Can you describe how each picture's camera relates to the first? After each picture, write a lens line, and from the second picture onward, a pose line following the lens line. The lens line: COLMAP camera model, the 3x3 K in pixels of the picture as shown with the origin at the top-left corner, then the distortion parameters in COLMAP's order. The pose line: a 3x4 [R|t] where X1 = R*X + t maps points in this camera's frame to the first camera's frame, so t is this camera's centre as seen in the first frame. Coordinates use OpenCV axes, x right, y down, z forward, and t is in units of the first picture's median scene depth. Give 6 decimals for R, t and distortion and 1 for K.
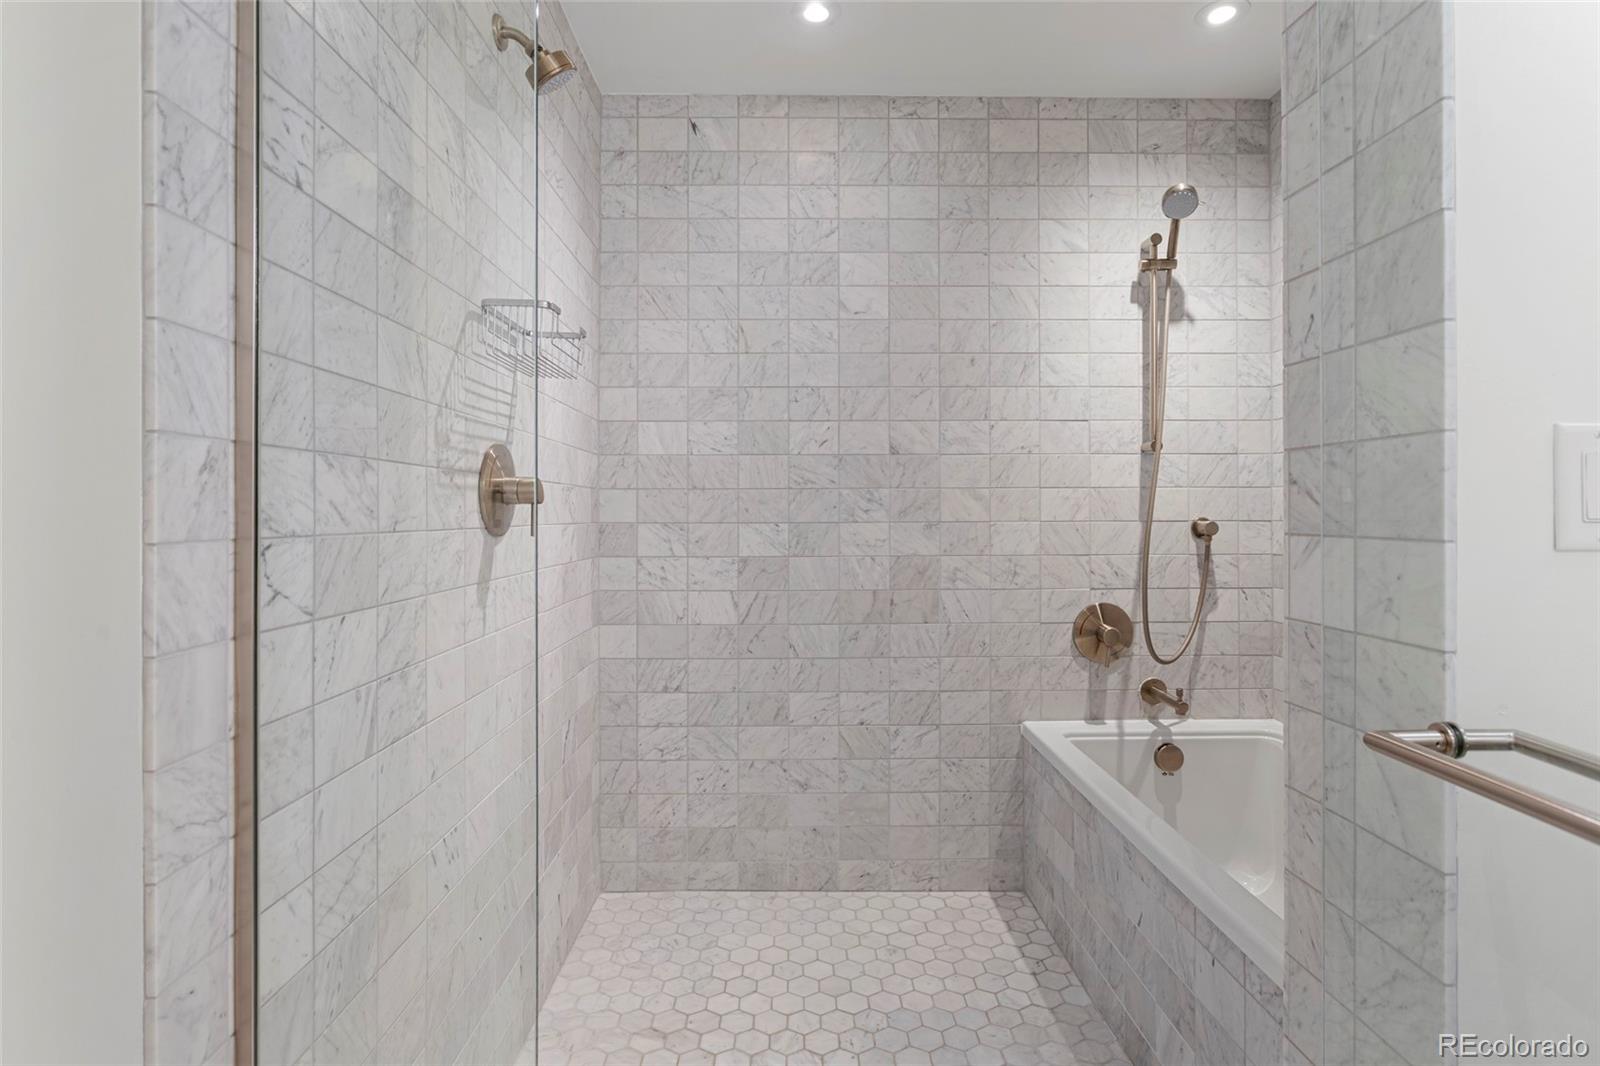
lens RADIAL K [[808.9, 0, 795.7], [0, 808.9, 514.3], [0, 0, 1]] dist [-0.016925, 0.010241]
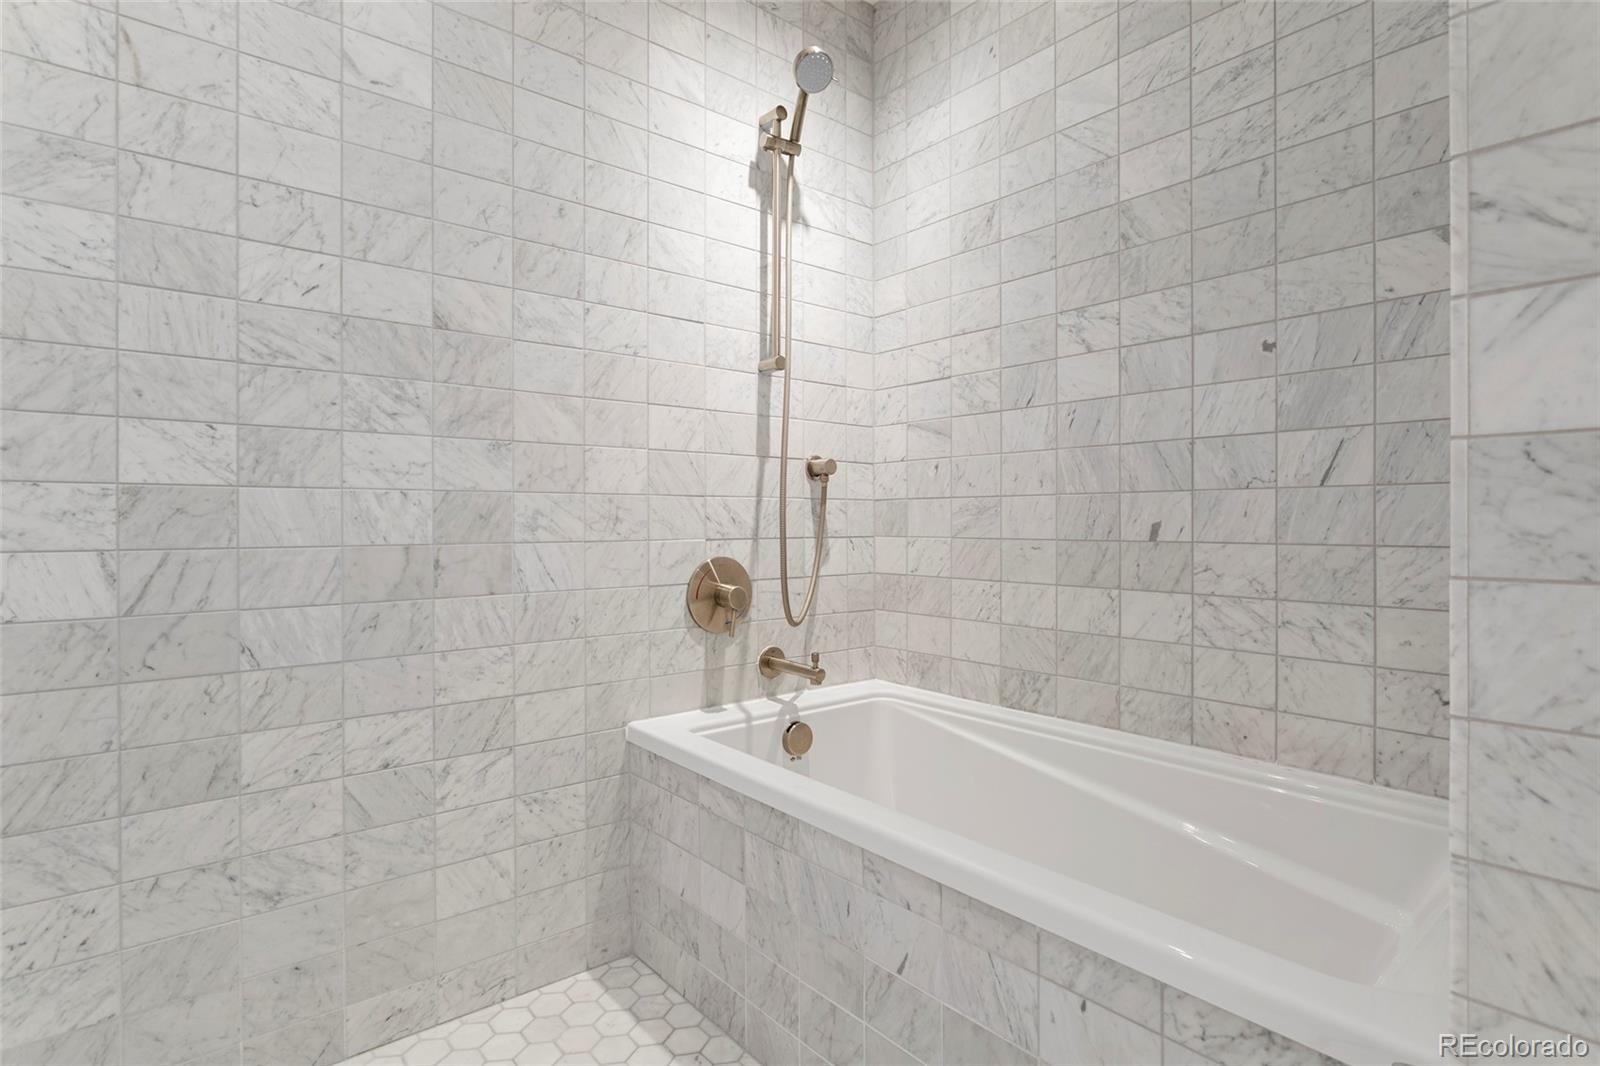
lens RADIAL K [[810.5, 0, 806.7], [0, 810.5, 528.4], [0, 0, 1]] dist [-0.017817, 0.007602]
pose [[0.772556, -0.003115, 0.634939, -0.057030], [-0.001567, 0.999976, 0.006812, 0.076505], [-0.634944, -0.006258, 0.772533, 0.335460]]
